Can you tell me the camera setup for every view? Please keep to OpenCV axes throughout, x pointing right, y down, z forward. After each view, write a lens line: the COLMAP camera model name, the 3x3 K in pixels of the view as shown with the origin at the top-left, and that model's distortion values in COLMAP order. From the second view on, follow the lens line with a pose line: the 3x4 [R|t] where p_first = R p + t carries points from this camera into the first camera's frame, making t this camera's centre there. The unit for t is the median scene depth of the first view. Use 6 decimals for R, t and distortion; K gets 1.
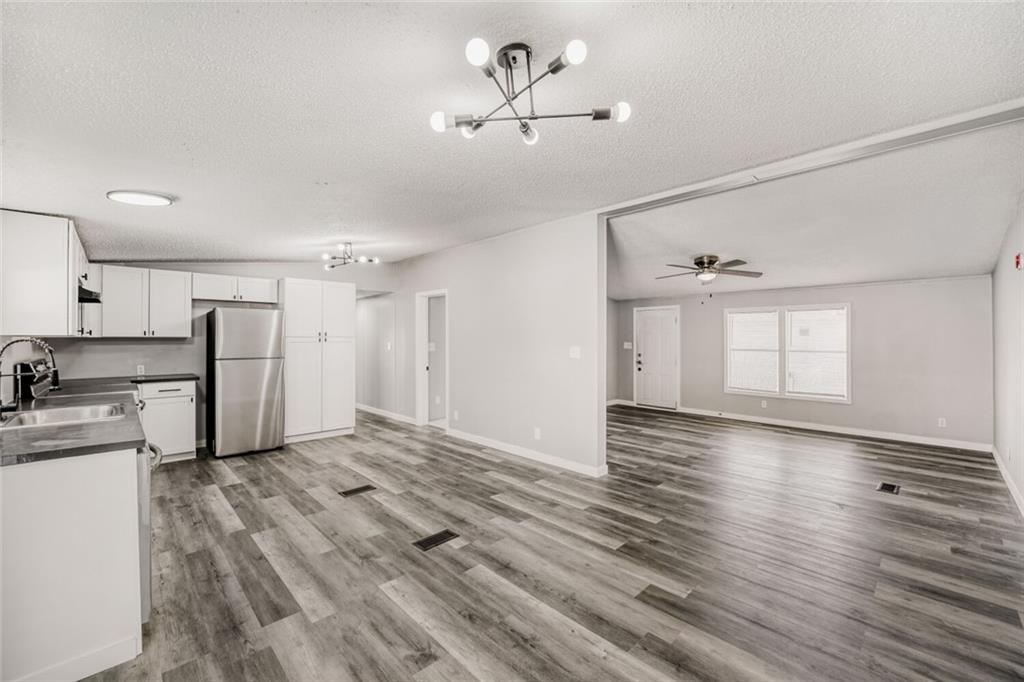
lens RADIAL K [[413.6, 0, 504.2], [0, 413.6, 338.3], [0, 0, 1]] dist [-0.011322, -0.000096]
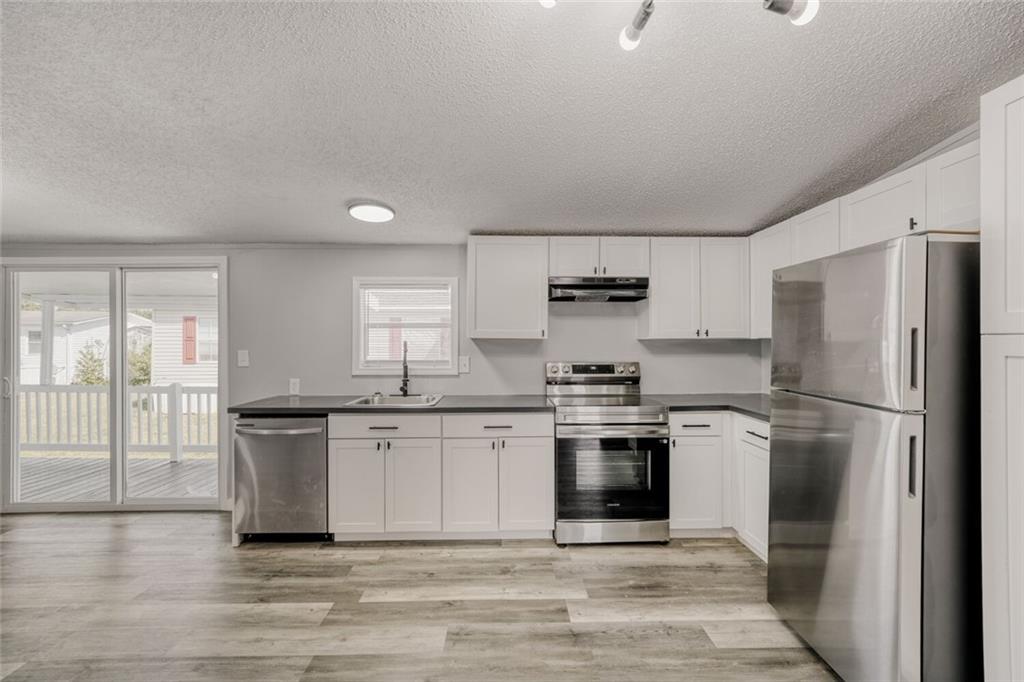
lens RADIAL K [[413.6, 0, 517.2], [0, 413.6, 342.9], [0, 0, 1]] dist [-0.011322, -0.000096]
pose [[-0.672671, 0.005642, -0.739920, -0.190952], [0.006116, 0.999979, 0.002065, -0.000733], [0.739917, -0.003136, -0.672691, 1.165810]]
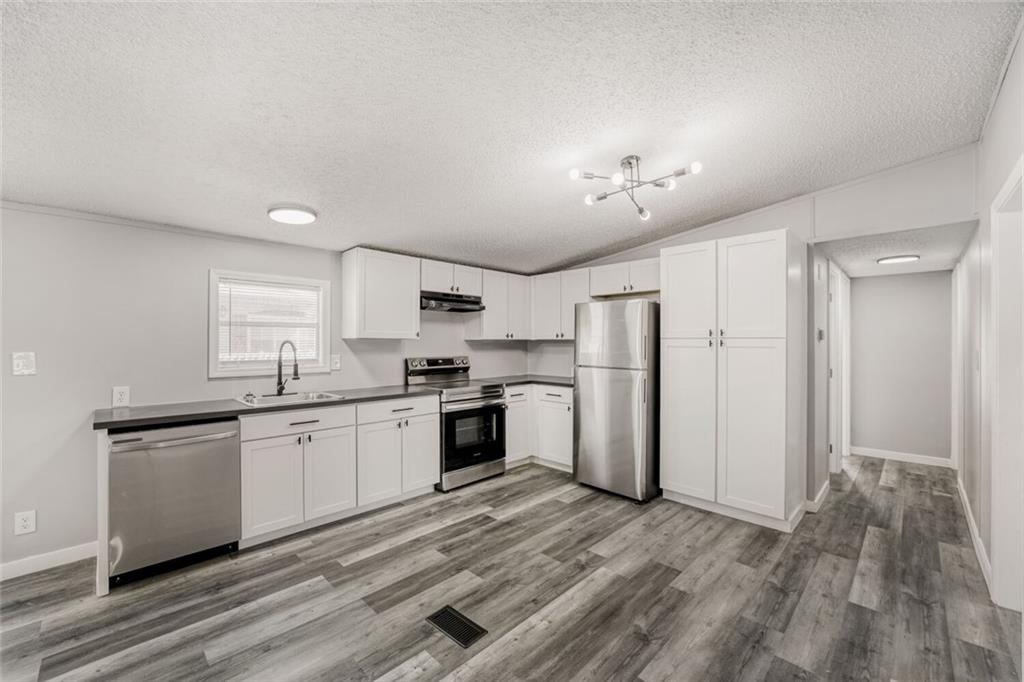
lens RADIAL K [[413.6, 0, 519.0], [0, 413.6, 338.6], [0, 0, 1]] dist [-0.011322, -0.000096]
pose [[0.032969, -0.005254, -0.999443, 0.158454], [0.004851, 0.999975, -0.005097, -0.000641], [0.999445, -0.004680, 0.032994, 0.912326]]
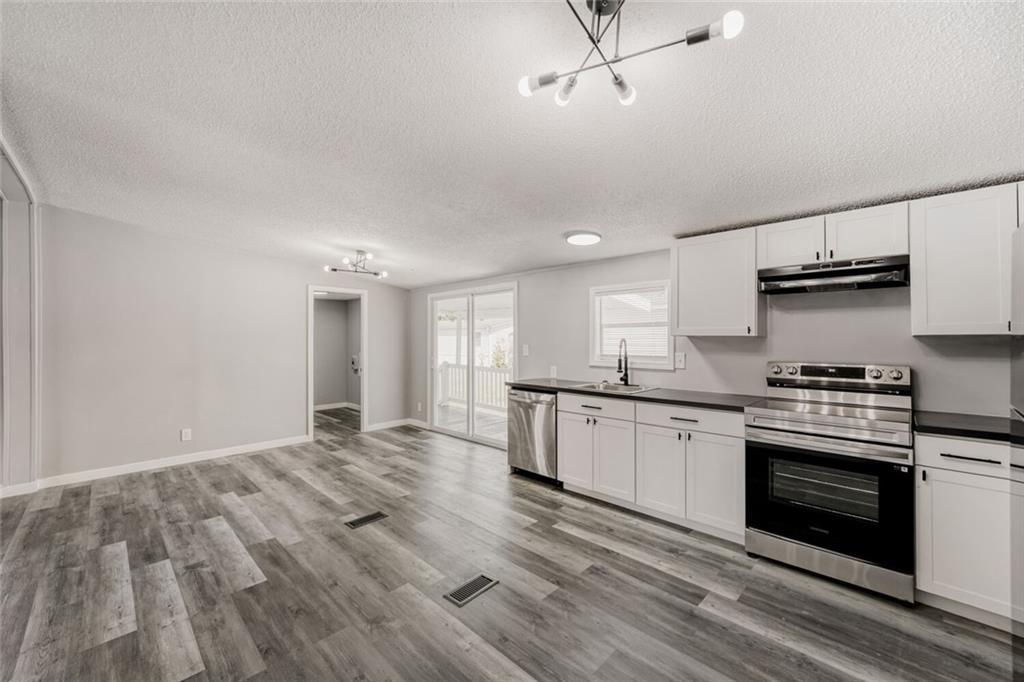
lens RADIAL K [[413.6, 0, 499.0], [0, 413.6, 332.8], [0, 0, 1]] dist [-0.011322, -0.000096]
pose [[-0.999952, 0.002921, -0.009318, -0.334826], [0.003091, 0.999829, -0.018240, 0.000186], [0.009263, -0.018268, -0.999790, 1.387159]]
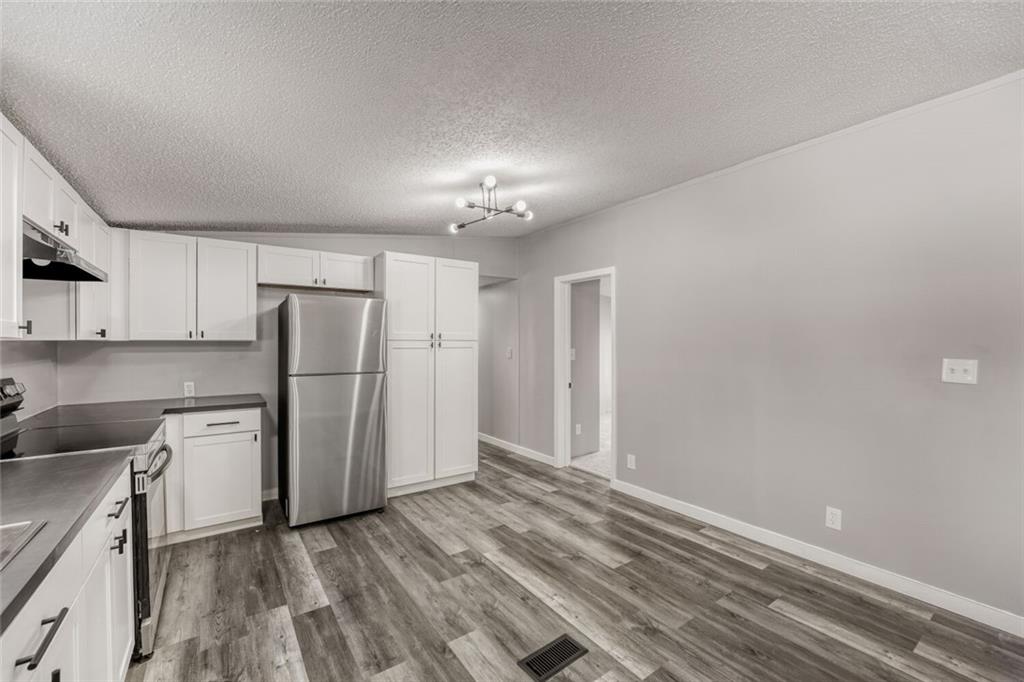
lens RADIAL K [[413.6, 0, 502.5], [0, 413.6, 348.3], [0, 0, 1]] dist [-0.011322, -0.000096]
pose [[0.988580, 0.003320, -0.150662, -0.294227], [-0.001519, 0.999926, 0.012071, 0.000771], [0.150691, -0.011704, 0.988512, 0.443344]]
